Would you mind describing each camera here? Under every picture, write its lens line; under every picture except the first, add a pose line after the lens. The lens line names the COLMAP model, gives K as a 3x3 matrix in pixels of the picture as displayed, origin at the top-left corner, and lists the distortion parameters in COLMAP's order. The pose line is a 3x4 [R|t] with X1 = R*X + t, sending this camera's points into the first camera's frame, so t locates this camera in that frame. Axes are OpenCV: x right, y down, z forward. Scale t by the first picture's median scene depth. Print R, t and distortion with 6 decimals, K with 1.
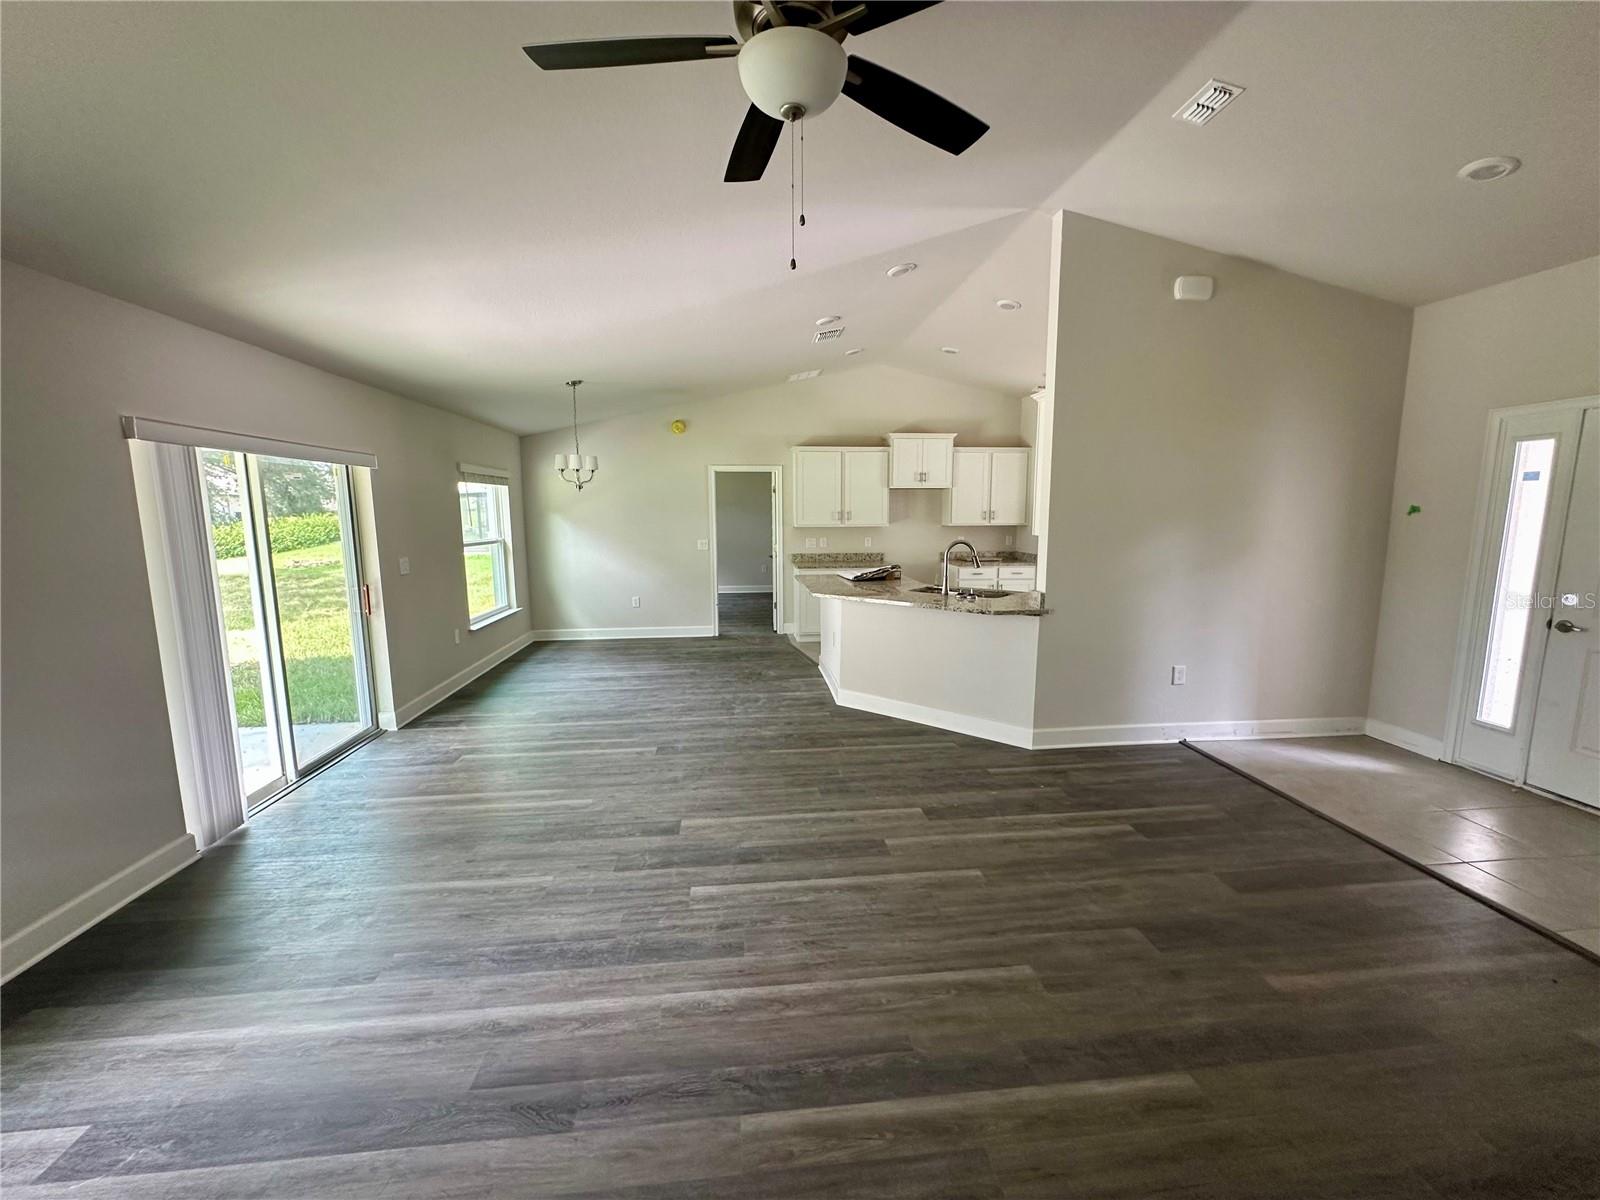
lens RADIAL K [[640.2, 0, 793.9], [0, 640.2, 591.2], [0, 0, 1]] dist [-0.010444, 0.000144]
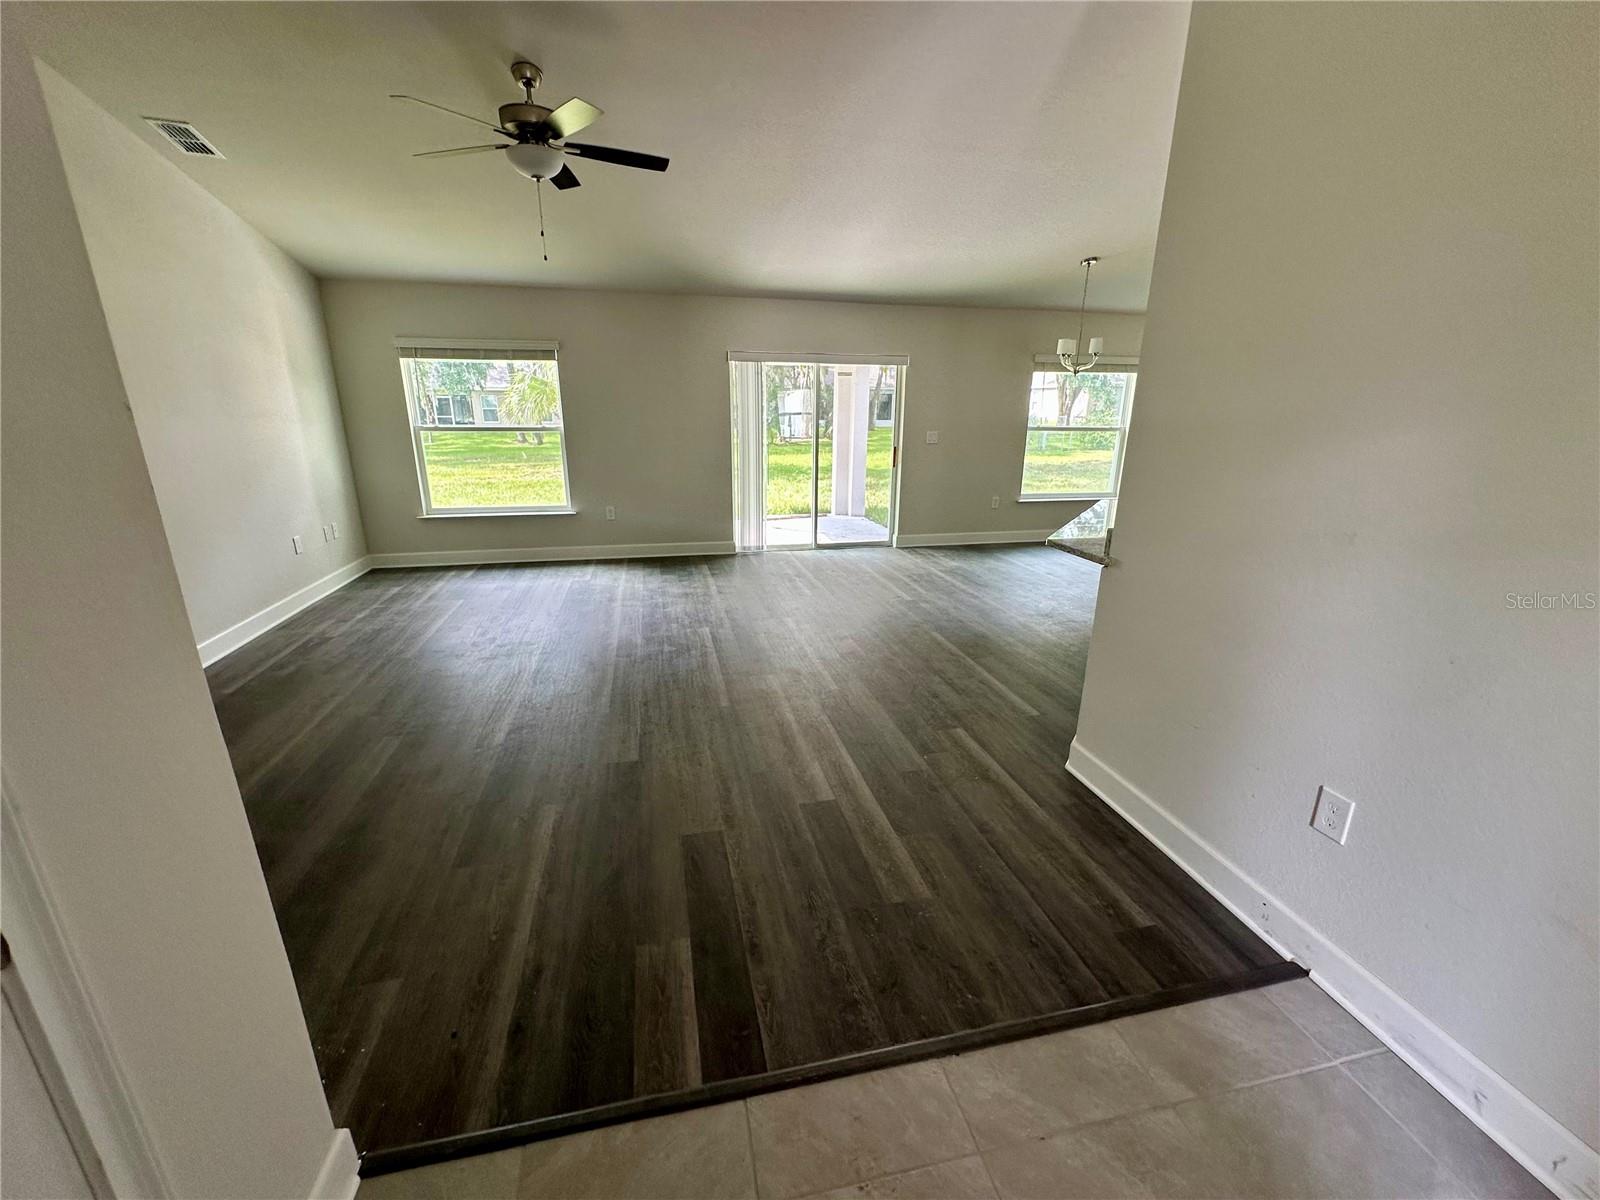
lens RADIAL K [[640.2, 0, 800.6], [0, 640.2, 599.9], [0, 0, 1]] dist [-0.010444, 0.000144]
pose [[0.123012, 0.290831, -0.948834, 0.547066], [-0.130054, 0.952574, 0.275116, -0.033995], [0.983847, 0.089557, 0.155001, 0.376371]]
